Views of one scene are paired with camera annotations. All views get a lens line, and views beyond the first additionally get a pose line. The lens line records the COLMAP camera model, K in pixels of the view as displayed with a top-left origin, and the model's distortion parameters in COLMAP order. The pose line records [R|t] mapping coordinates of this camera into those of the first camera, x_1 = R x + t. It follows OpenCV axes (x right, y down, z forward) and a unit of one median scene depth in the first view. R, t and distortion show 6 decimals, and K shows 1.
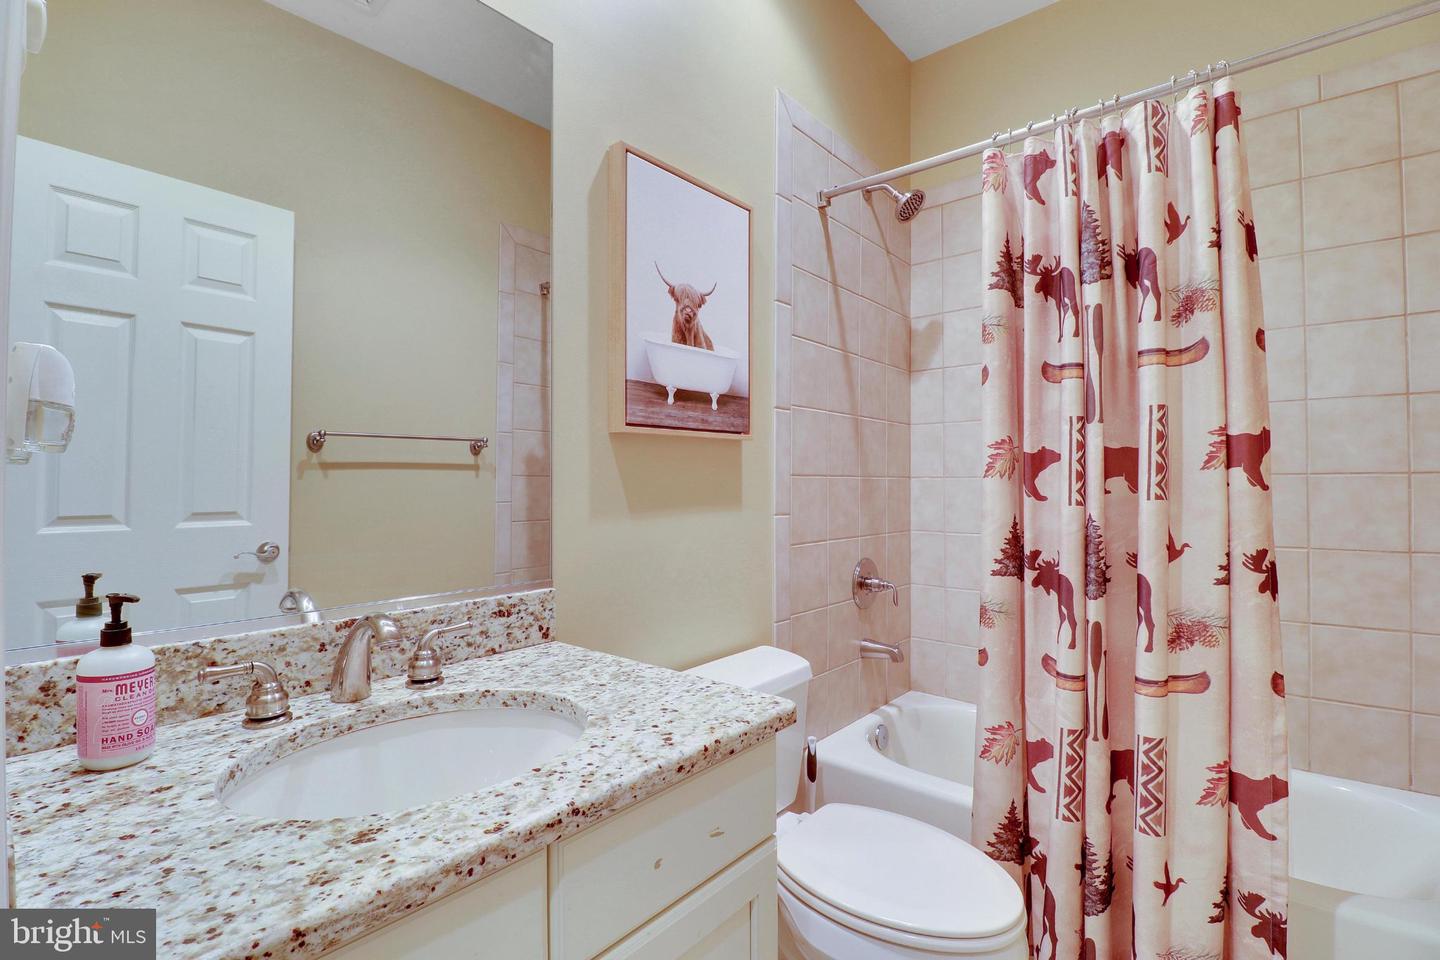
lens RADIAL K [[666.8, 0, 716.7], [0, 666.8, 474.4], [0, 0, 1]] dist [-0.016690, -0.001159]
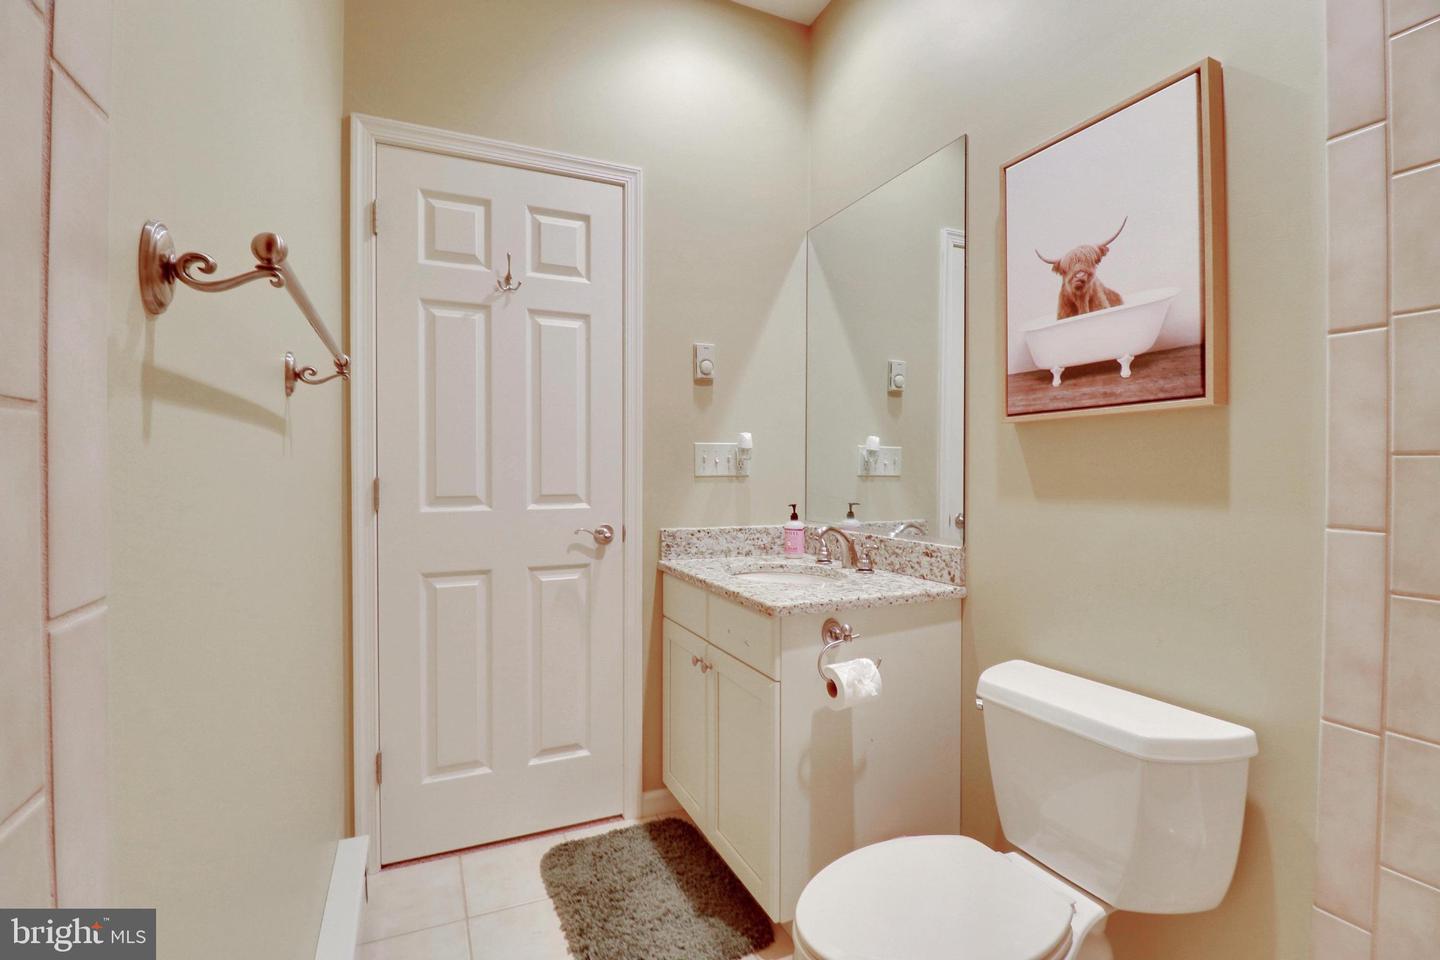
lens RADIAL K [[666.8, 0, 722.0], [0, 666.8, 476.2], [0, 0, 1]] dist [-0.016690, -0.001159]
pose [[-0.421120, 0.007269, -0.906976, 0.985063], [0.005990, 0.999968, 0.005234, 0.015805], [0.906985, -0.003229, -0.421150, 0.955749]]
